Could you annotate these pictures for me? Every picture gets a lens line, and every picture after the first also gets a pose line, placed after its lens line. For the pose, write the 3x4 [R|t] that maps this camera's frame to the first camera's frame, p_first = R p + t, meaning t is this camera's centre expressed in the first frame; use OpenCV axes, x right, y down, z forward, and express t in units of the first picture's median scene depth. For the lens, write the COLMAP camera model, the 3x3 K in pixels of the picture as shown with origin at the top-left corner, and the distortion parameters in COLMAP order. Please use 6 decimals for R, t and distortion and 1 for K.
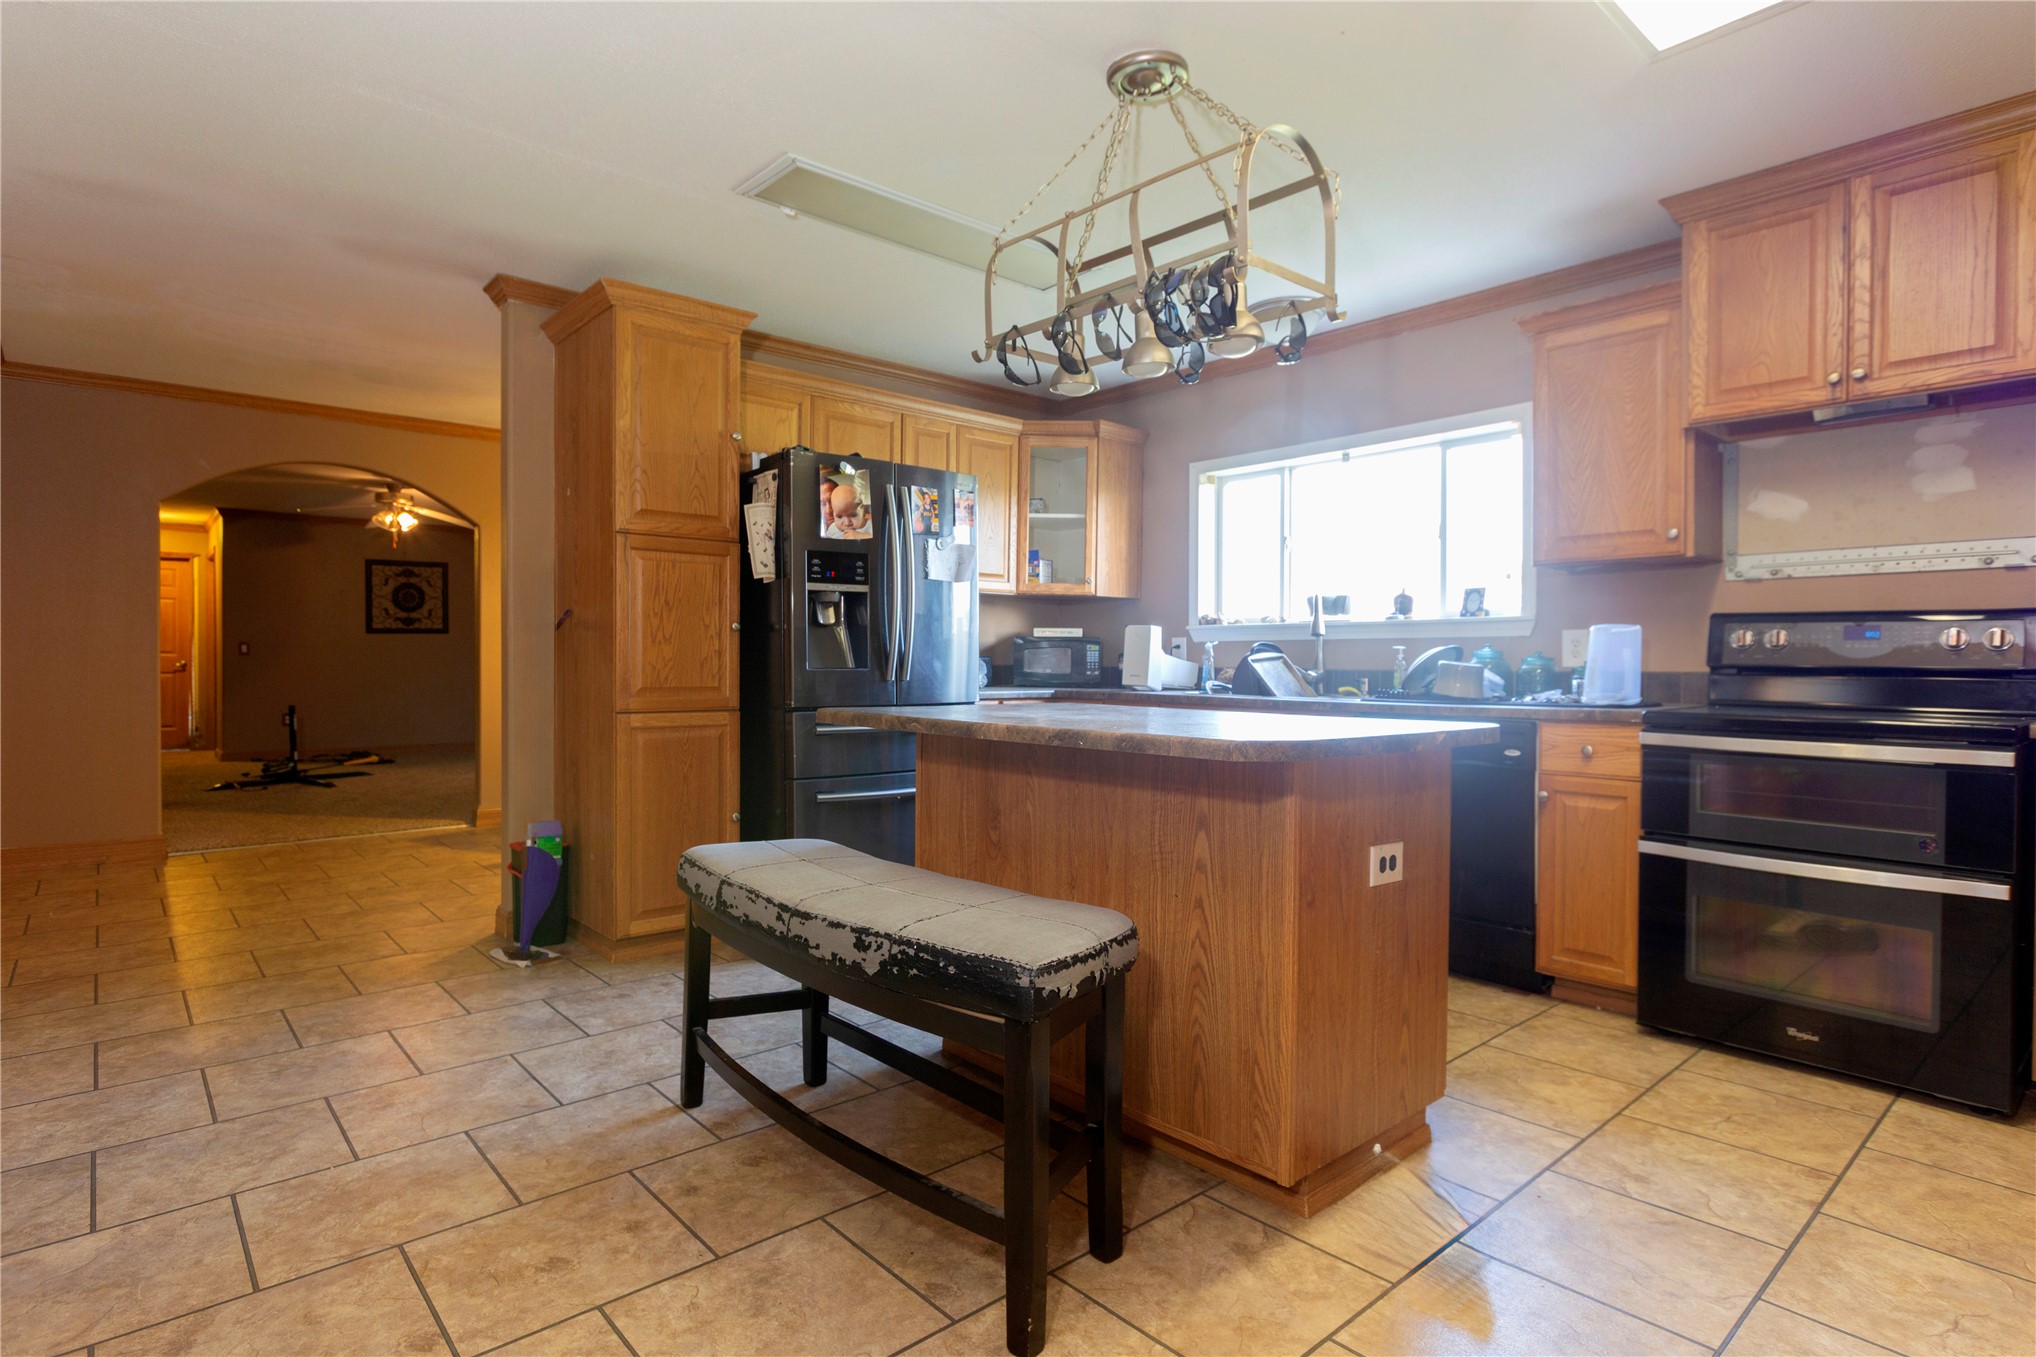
lens RADIAL K [[1042.4, 0, 1015.2], [0, 1042.4, 671.1], [0, 0, 1]] dist [-0.010076, 0.009952]
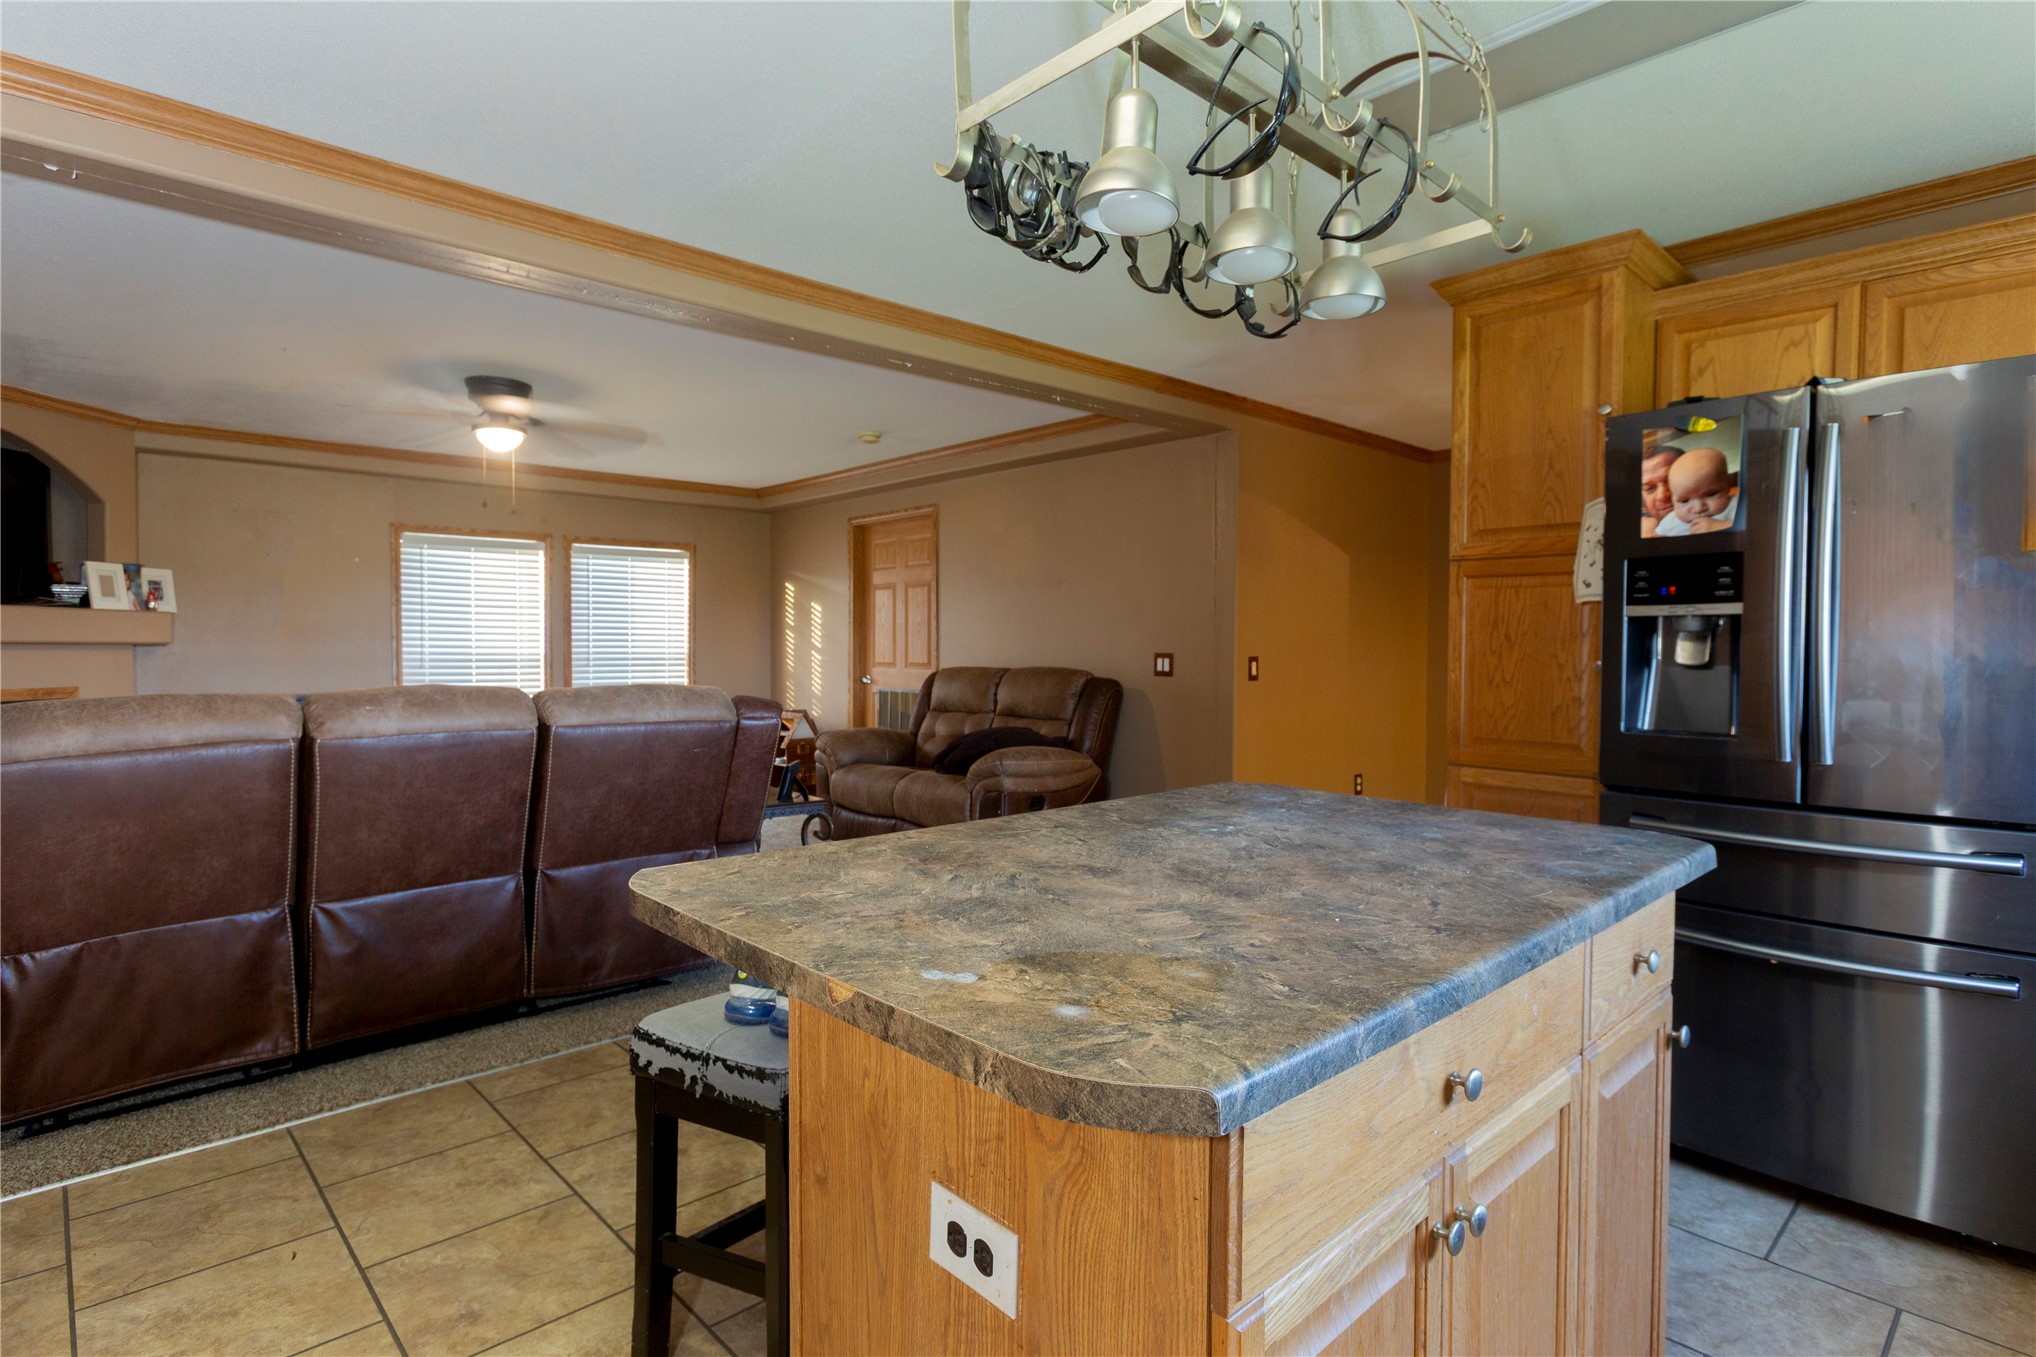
lens RADIAL K [[1044.7, 0, 1016.2], [0, 1044.7, 668.4], [0, 0, 1]] dist [-0.001813, 0.003522]
pose [[0.029207, 0.022095, -0.999329, 0.561008], [-0.014947, 0.999654, 0.021665, -0.061810], [0.999462, 0.014304, 0.029527, 0.676317]]
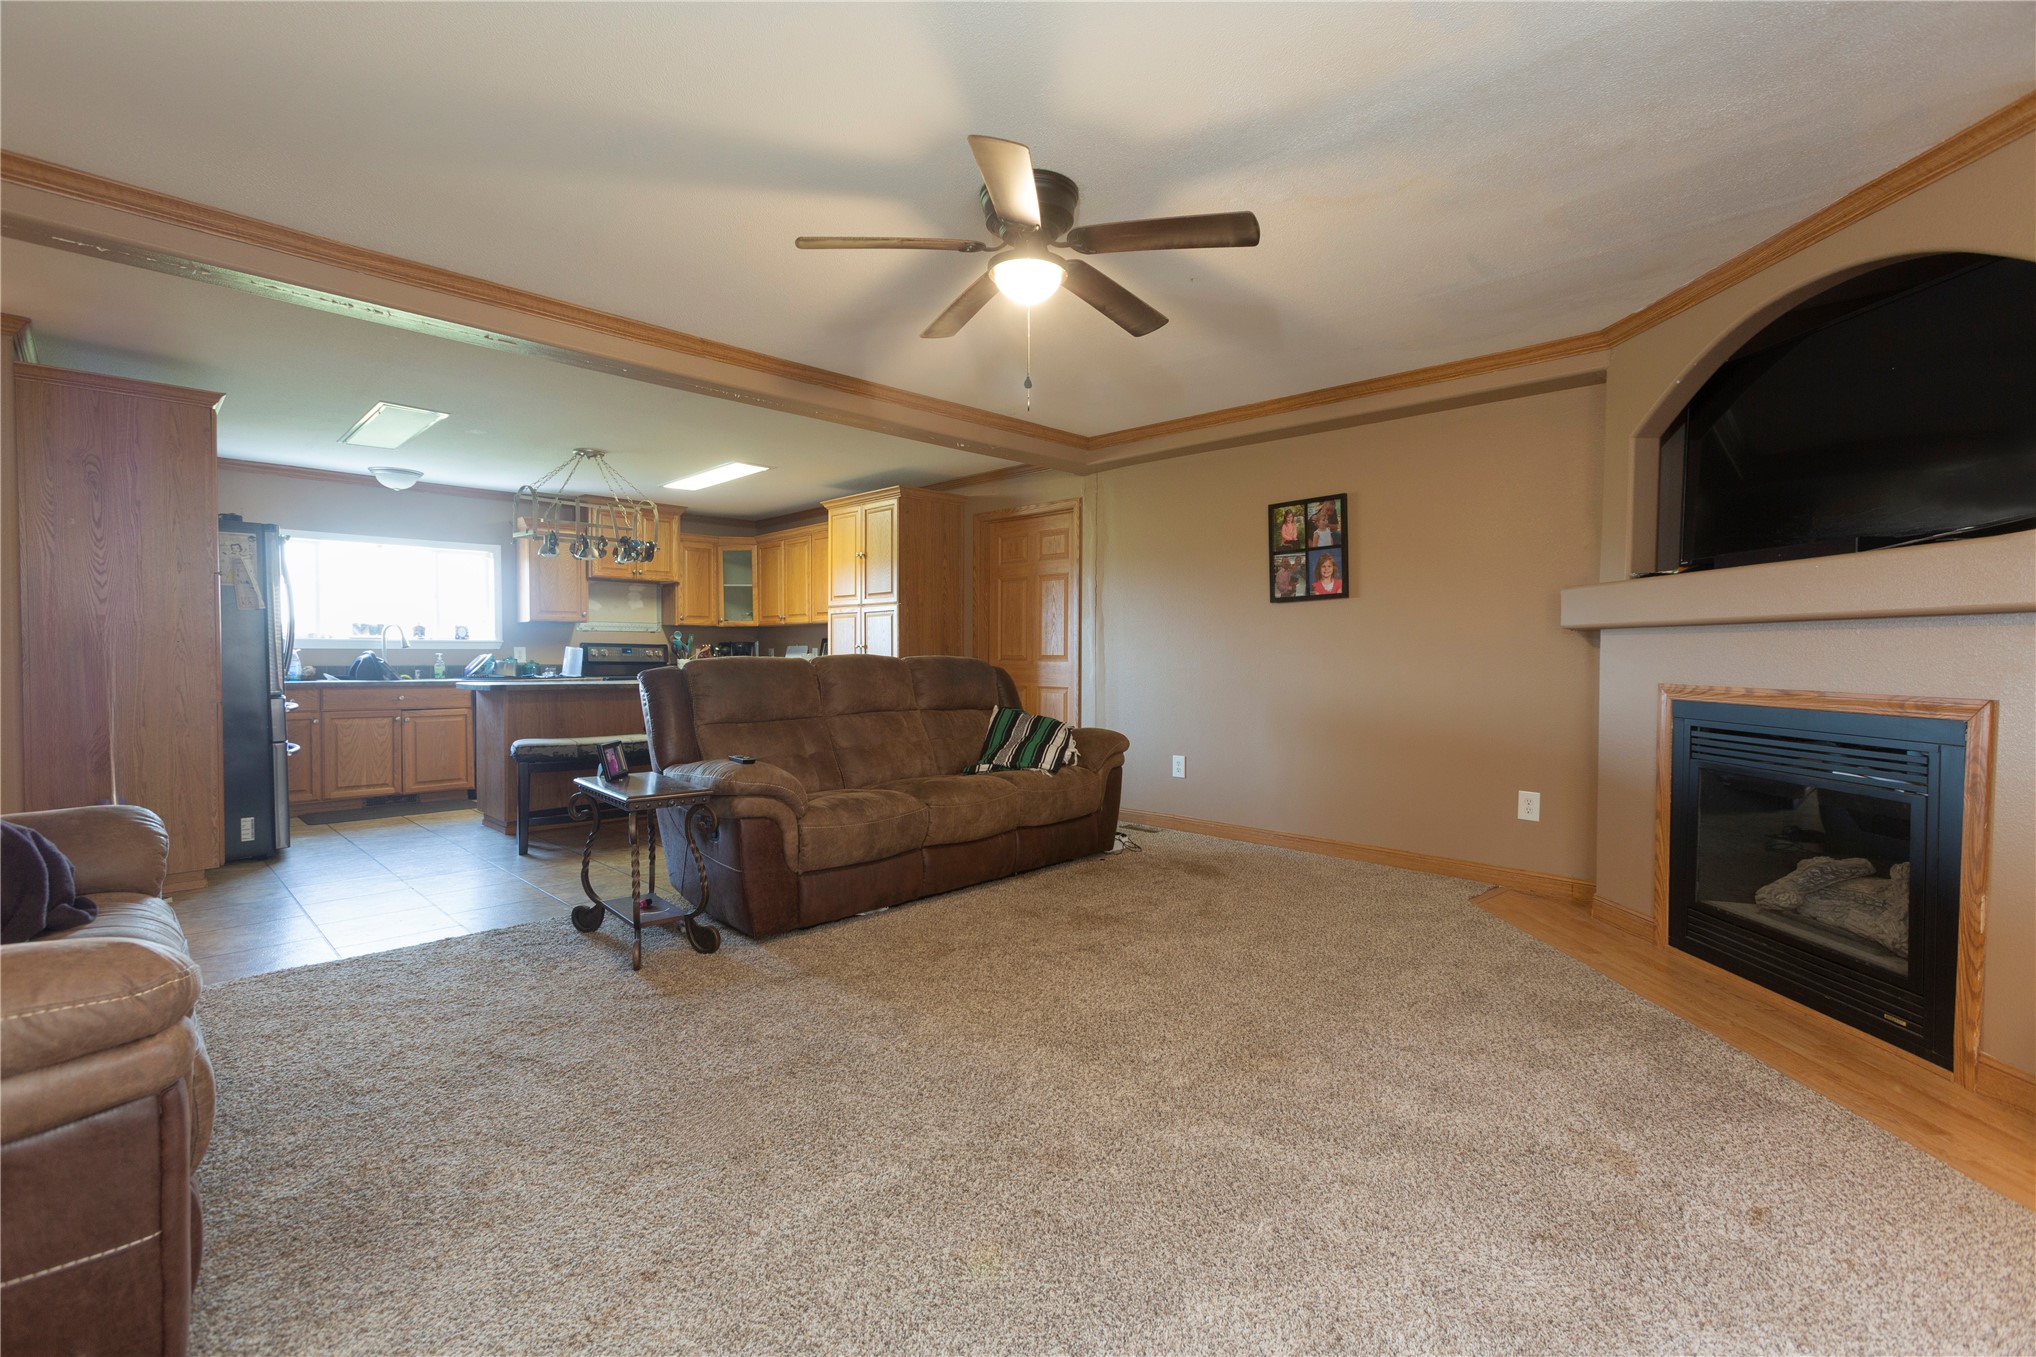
lens RADIAL K [[901.2, 0, 1018.0], [0, 901.2, 678.5], [0, 0, 1]] dist [-0.001530, 0.000043]
pose [[-0.066556, -0.026531, 0.997430, -1.867964], [0.009244, 0.999587, 0.027205, -0.016082], [-0.997740, 0.011031, -0.066283, 0.010191]]
